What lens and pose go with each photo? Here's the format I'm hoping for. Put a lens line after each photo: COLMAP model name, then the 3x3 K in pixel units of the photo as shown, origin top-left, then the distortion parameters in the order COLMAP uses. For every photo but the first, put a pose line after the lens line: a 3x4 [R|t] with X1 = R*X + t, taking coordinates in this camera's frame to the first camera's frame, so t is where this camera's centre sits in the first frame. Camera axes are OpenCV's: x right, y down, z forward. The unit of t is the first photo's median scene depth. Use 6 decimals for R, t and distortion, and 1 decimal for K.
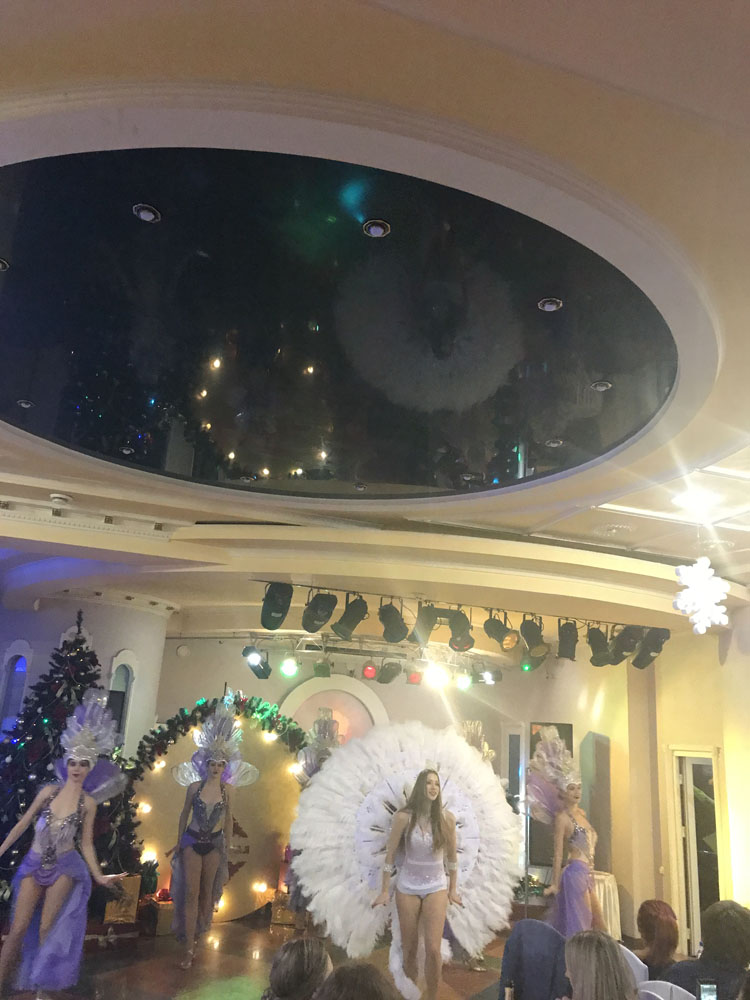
lens RADIAL K [[820.0, 0, 371.7], [0, 820.0, 493.5], [0, 0, 1]] dist [0.052896, -0.120634]
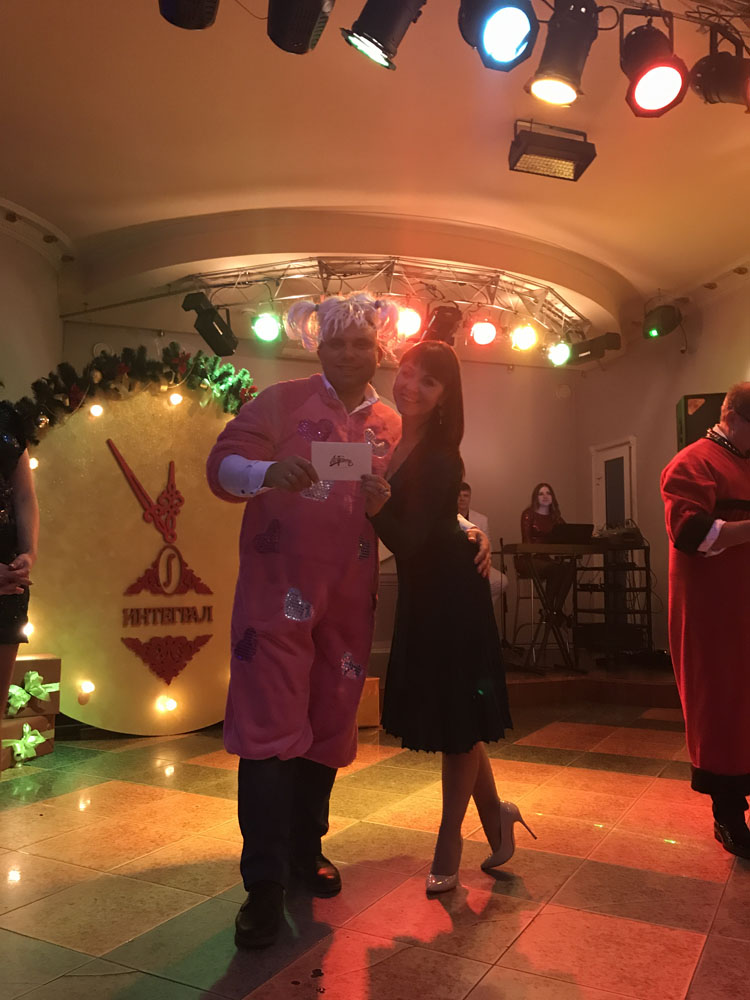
lens RADIAL K [[818.4, 0, 374.7], [0, 818.4, 509.4], [0, 0, 1]] dist [-0.005682, -0.003466]
pose [[0.998145, -0.060742, 0.004115, -0.042158], [0.058545, 0.976192, 0.208858, 0.263501], [-0.016703, -0.208229, 0.977937, 0.490962]]
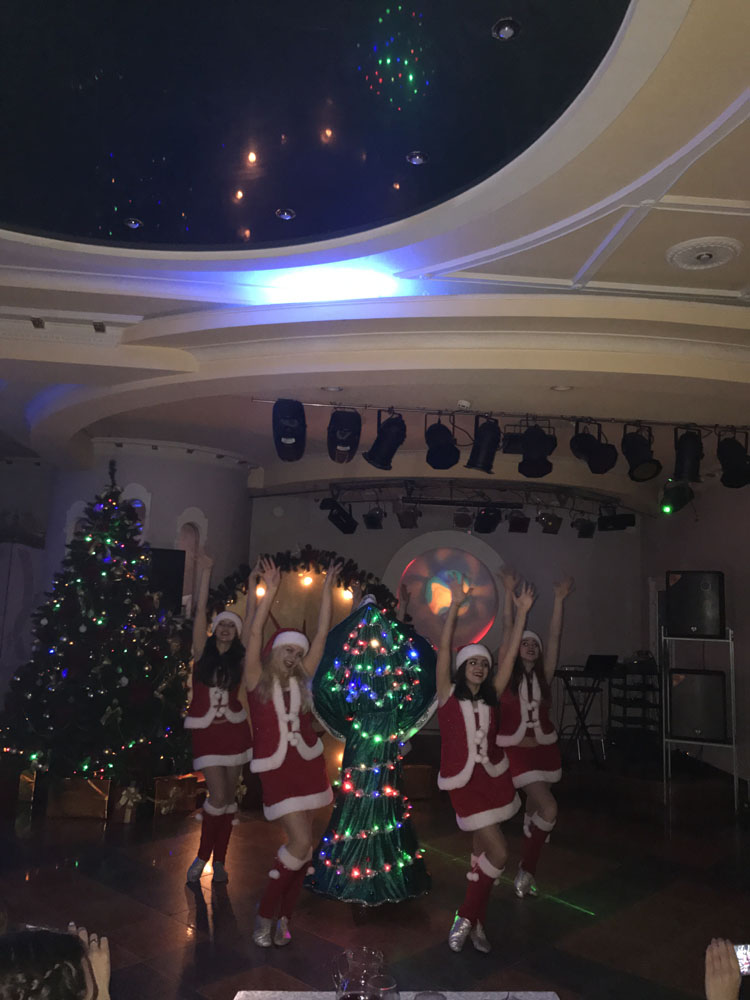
lens RADIAL K [[816.5, 0, 376.0], [0, 816.5, 492.1], [0, 0, 1]] dist [0.013056, -0.003445]
pose [[0.972617, -0.054197, -0.226007, 0.118790], [0.085762, 0.987497, 0.132269, 0.081677], [0.216012, -0.148030, 0.965104, 0.199579]]
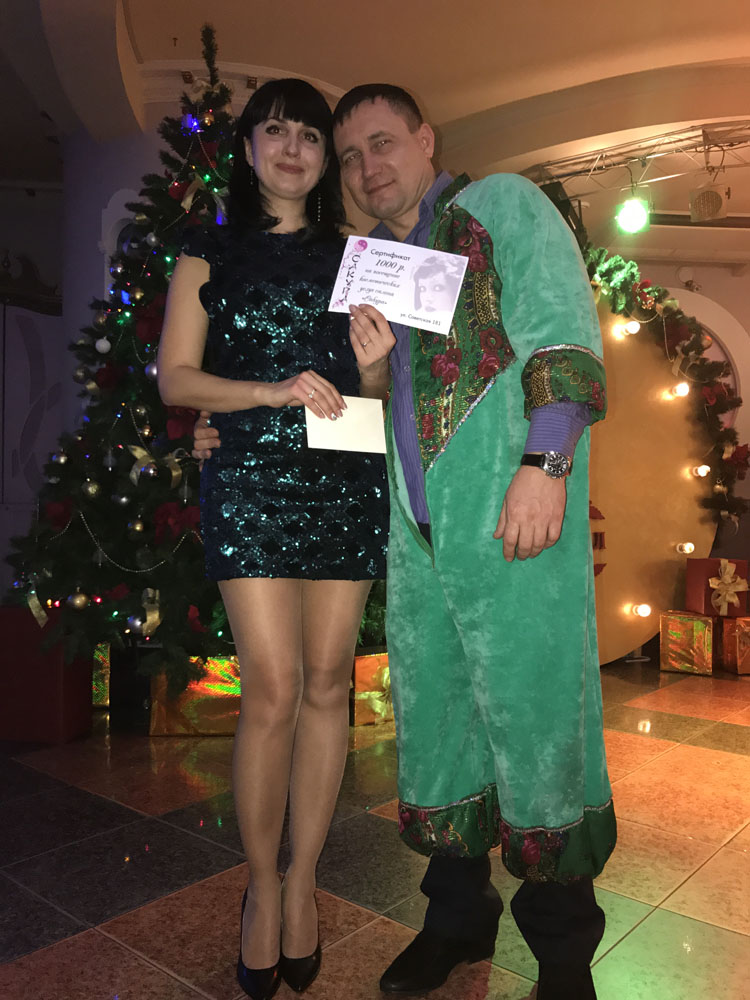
lens RADIAL K [[821.0, 0, 356.8], [0, 821.0, 499.6], [0, 0, 1]] dist [0.004267, 0.045442]
pose [[0.971682, -0.059628, -0.228646, -0.188876], [0.119673, 0.958542, 0.258603, 0.270848], [0.203747, -0.278643, 0.938534, 0.528170]]
